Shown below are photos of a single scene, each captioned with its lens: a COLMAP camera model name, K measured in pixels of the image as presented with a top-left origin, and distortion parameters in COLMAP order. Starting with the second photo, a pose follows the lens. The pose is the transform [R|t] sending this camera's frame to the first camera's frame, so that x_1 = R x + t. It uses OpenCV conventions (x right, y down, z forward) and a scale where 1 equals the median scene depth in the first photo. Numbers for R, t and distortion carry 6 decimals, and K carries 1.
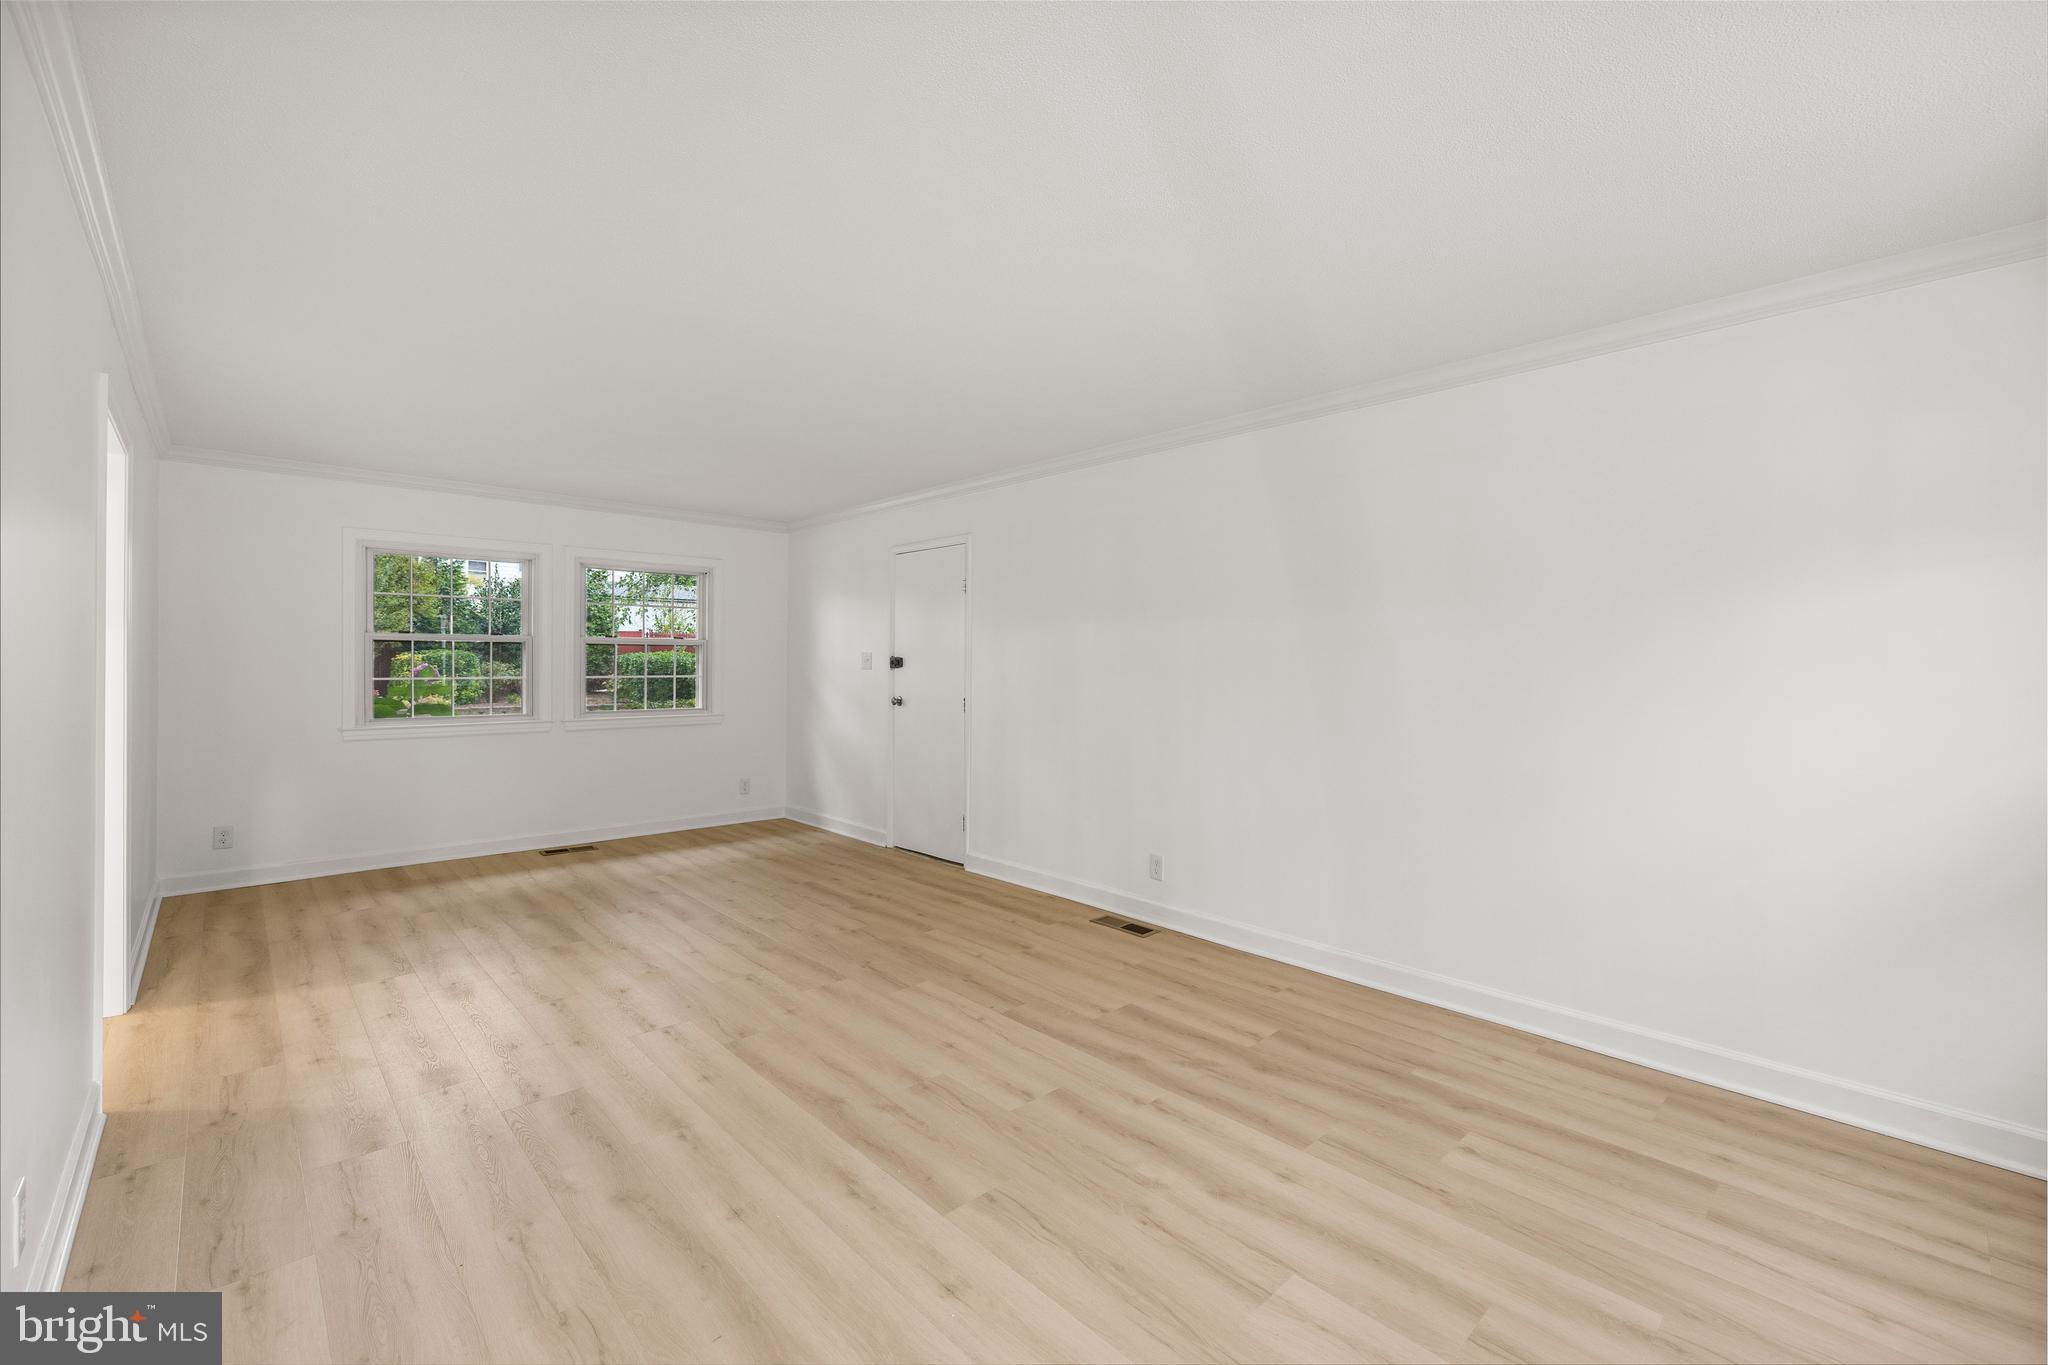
lens RADIAL K [[835.6, 0, 1022.5], [0, 835.6, 669.3], [0, 0, 1]] dist [0.000343, 0.000005]
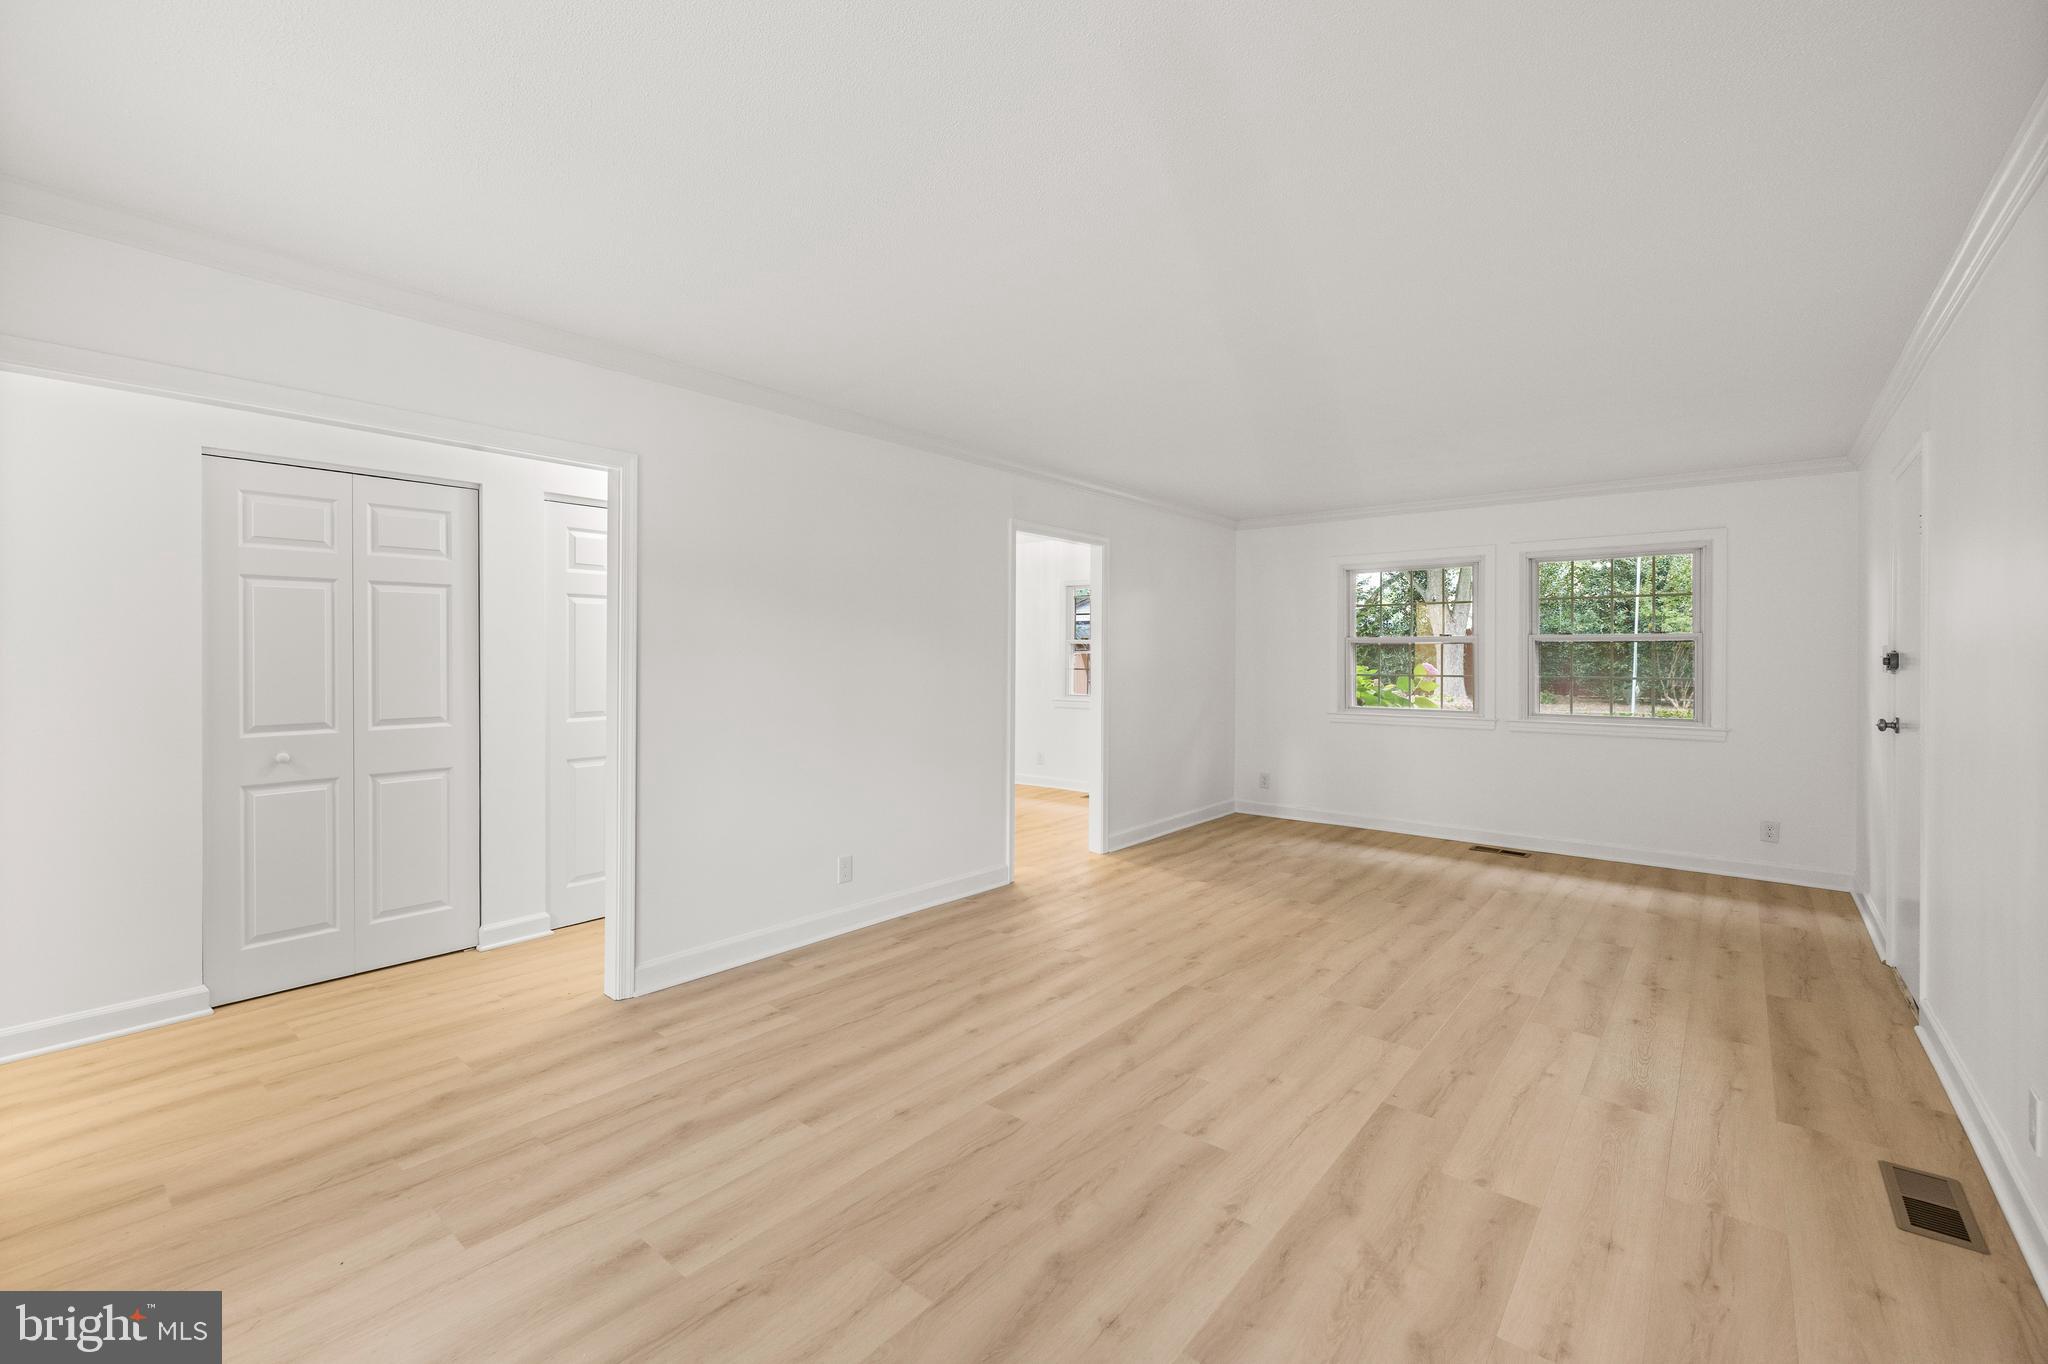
lens RADIAL K [[878.3, 0, 1022.5], [0, 878.3, 673.6], [0, 0, 1]] dist [0.004813, 0.000478]
pose [[0.123472, 0.011606, -0.992280, 0.684009], [-0.008649, 0.999906, 0.010619, -0.000048], [0.992310, 0.007271, 0.123561, 0.505106]]
